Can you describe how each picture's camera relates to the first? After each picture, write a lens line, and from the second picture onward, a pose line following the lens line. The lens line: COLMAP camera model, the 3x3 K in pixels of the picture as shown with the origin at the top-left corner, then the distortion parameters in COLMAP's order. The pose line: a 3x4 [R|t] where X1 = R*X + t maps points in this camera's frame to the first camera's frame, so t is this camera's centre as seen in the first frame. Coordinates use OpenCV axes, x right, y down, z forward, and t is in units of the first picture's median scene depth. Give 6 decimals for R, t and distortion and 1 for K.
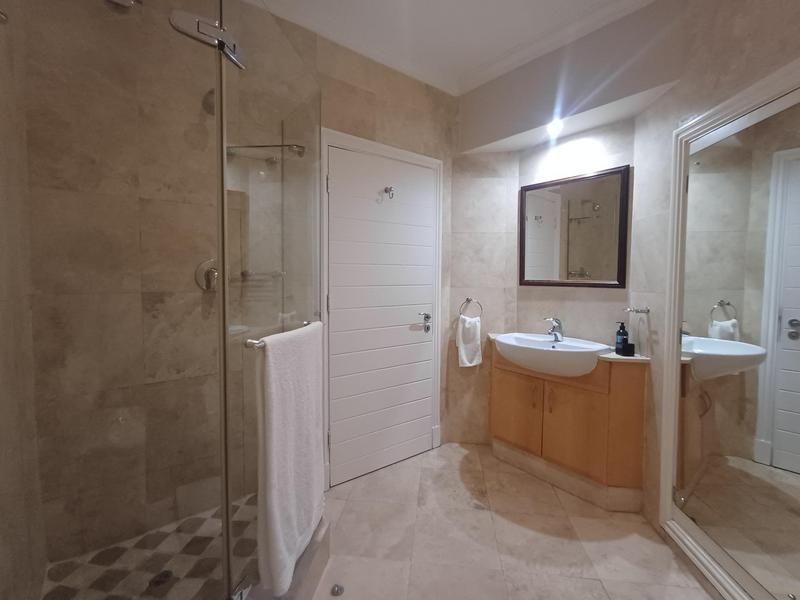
lens RADIAL K [[363.2, 0, 403.9], [0, 363.2, 294.4], [0, 0, 1]] dist [-0.000391, -0.000230]
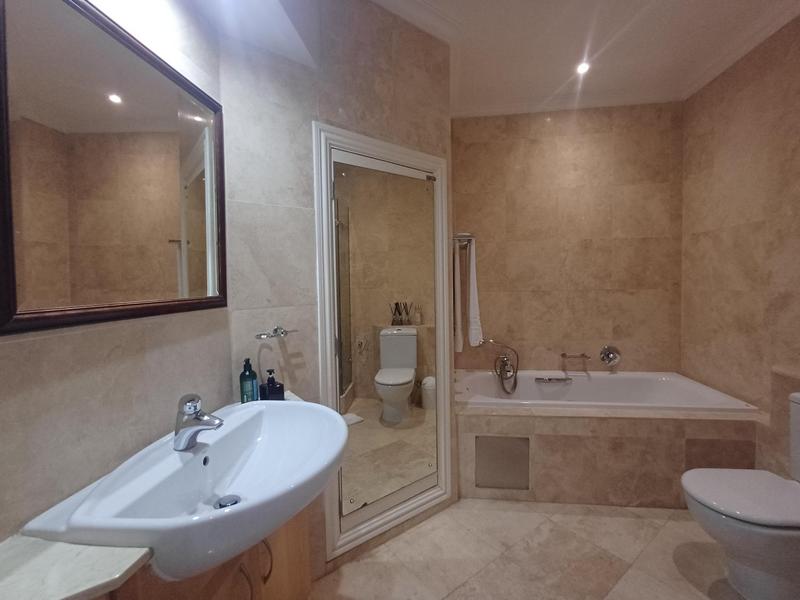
lens RADIAL K [[363.2, 0, 403.9], [0, 363.2, 294.4], [0, 0, 1]] dist [-0.000391, -0.000230]
pose [[-0.711063, -0.025241, 0.702675, -0.033163], [0.043812, 0.995823, 0.080107, -0.073532], [-0.701762, 0.087747, -0.706987, 1.244795]]
